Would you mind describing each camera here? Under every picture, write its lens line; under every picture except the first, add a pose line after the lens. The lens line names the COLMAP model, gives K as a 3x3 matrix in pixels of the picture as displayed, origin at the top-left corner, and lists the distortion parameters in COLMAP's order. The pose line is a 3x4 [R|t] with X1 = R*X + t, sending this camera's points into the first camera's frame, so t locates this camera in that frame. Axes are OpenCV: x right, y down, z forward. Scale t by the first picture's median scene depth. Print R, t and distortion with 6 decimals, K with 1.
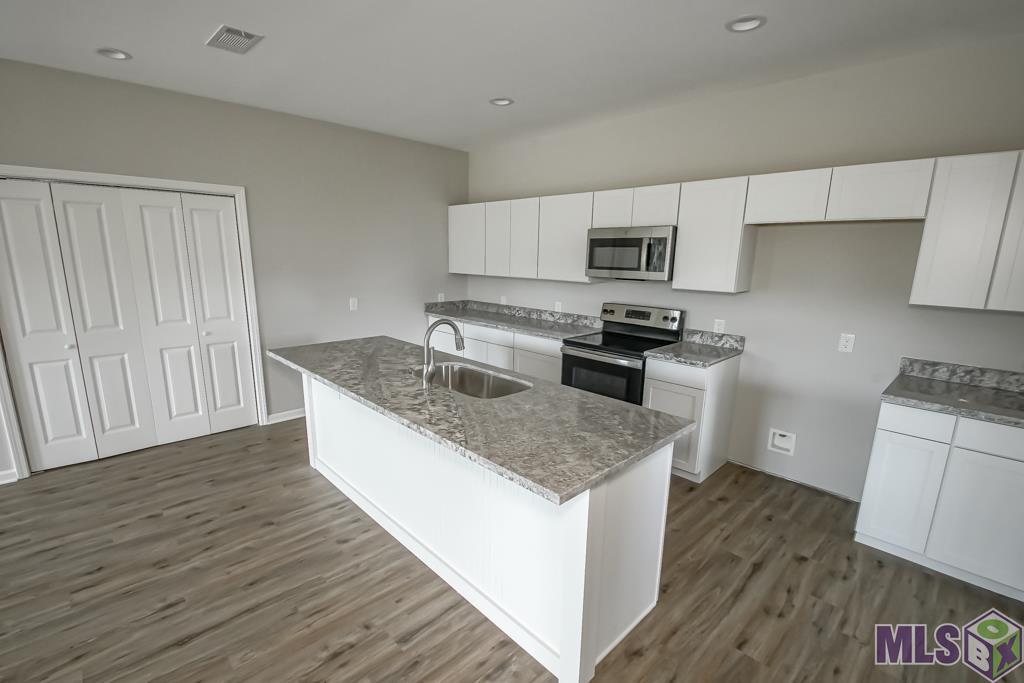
lens RADIAL K [[455.2, 0, 504.4], [0, 455.2, 349.4], [0, 0, 1]] dist [0.002361, -0.009900]
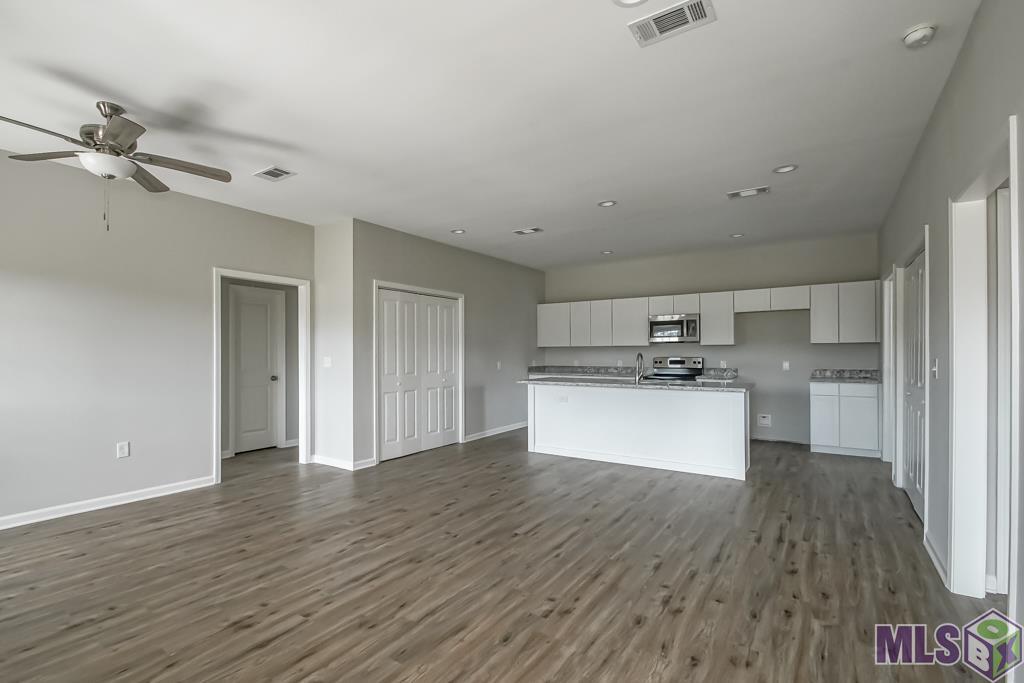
lens RADIAL K [[457.8, 0, 509.6], [0, 457.8, 359.6], [0, 0, 1]] dist [-0.000228, -0.000392]
pose [[0.975052, -0.028352, 0.220159, -0.836127], [0.069080, 0.981317, -0.179568, 0.214288], [-0.210954, 0.190297, 0.958794, -0.674315]]
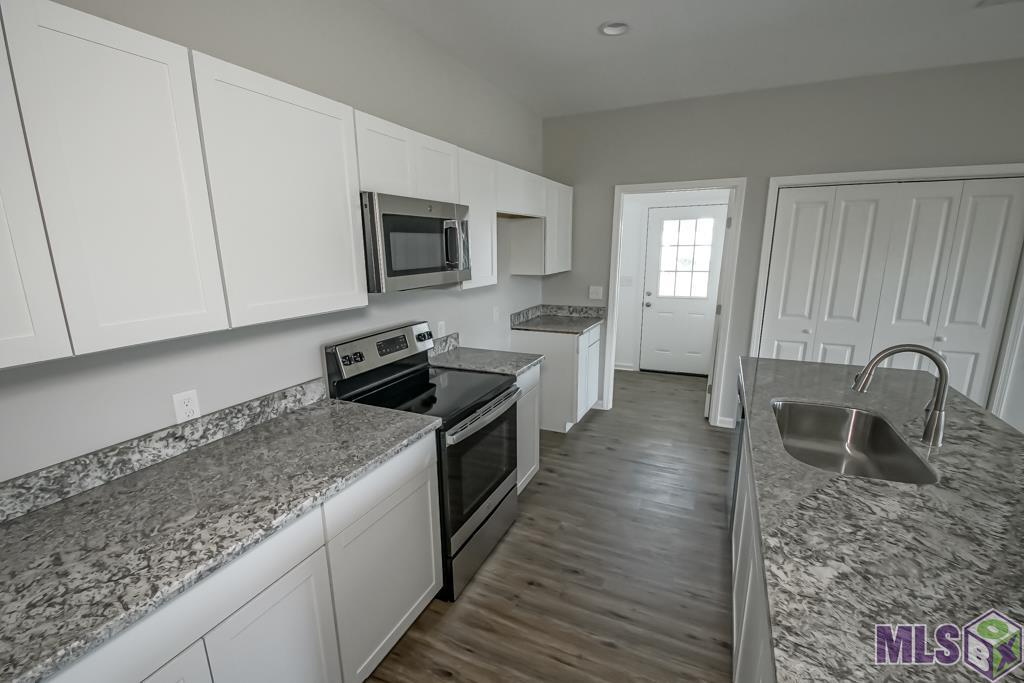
lens RADIAL K [[455.2, 0, 504.4], [0, 455.2, 349.4], [0, 0, 1]] dist [0.002361, -0.009900]
pose [[-0.352373, -0.217568, 0.910218, -0.345262], [0.200414, 0.932495, 0.300479, -0.244503], [-0.914148, 0.288301, -0.284983, 1.136186]]
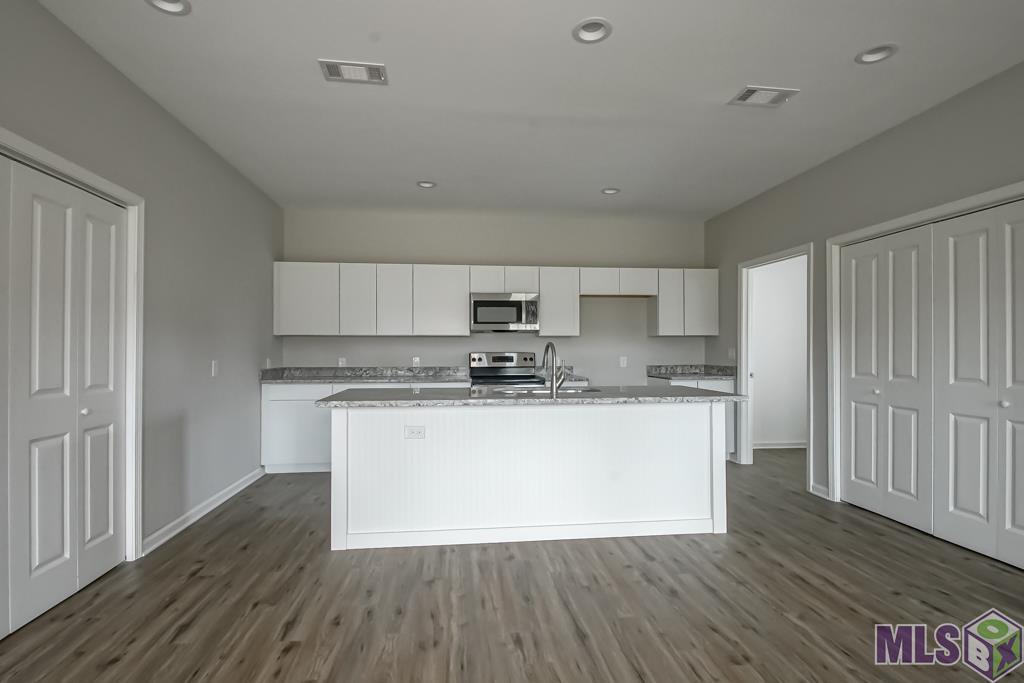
lens RADIAL K [[475.7, 0, 500.4], [0, 475.7, 346.9], [0, 0, 1]] dist [0.001928, -0.000214]
pose [[0.610750, -0.013306, 0.791712, -0.872418], [0.175997, 0.977129, -0.119347, 0.056780], [-0.772017, 0.212229, 0.599123, 0.191405]]
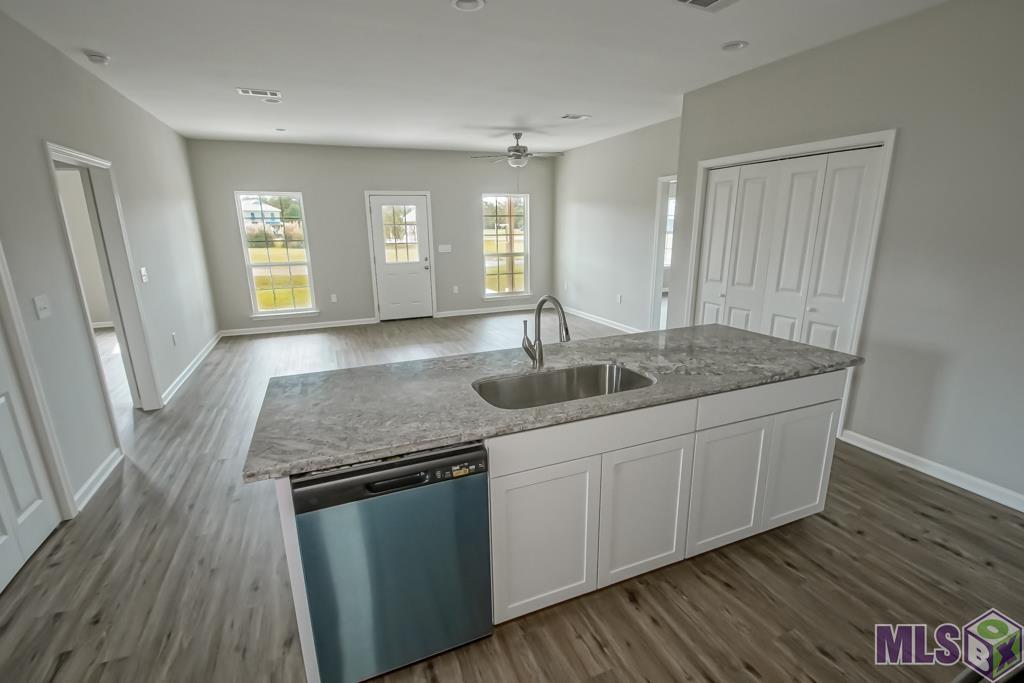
lens RADIAL K [[469.3, 0, 507.0], [0, 469.3, 348.7], [0, 0, 1]] dist [-0.000101, -0.000299]
pose [[-0.368041, 0.226879, -0.901705, 0.454106], [-0.181225, 0.933672, 0.308891, -0.149451], [0.911978, 0.277096, -0.302514, 0.804616]]
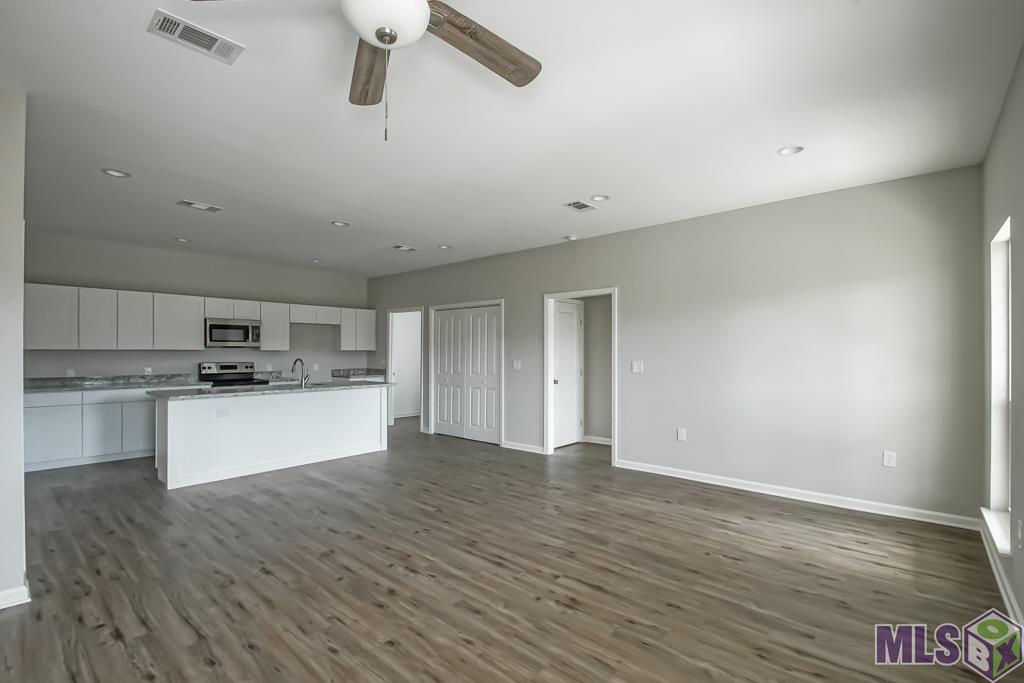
lens RADIAL K [[461.0, 0, 489.9], [0, 461.0, 350.9], [0, 0, 1]] dist [0.001712, 0.000004]
pose [[-0.063048, -0.013638, 0.997917, -1.705000], [0.204046, 0.978609, 0.026266, 0.023704], [-0.976929, 0.205277, -0.058917, 0.109617]]
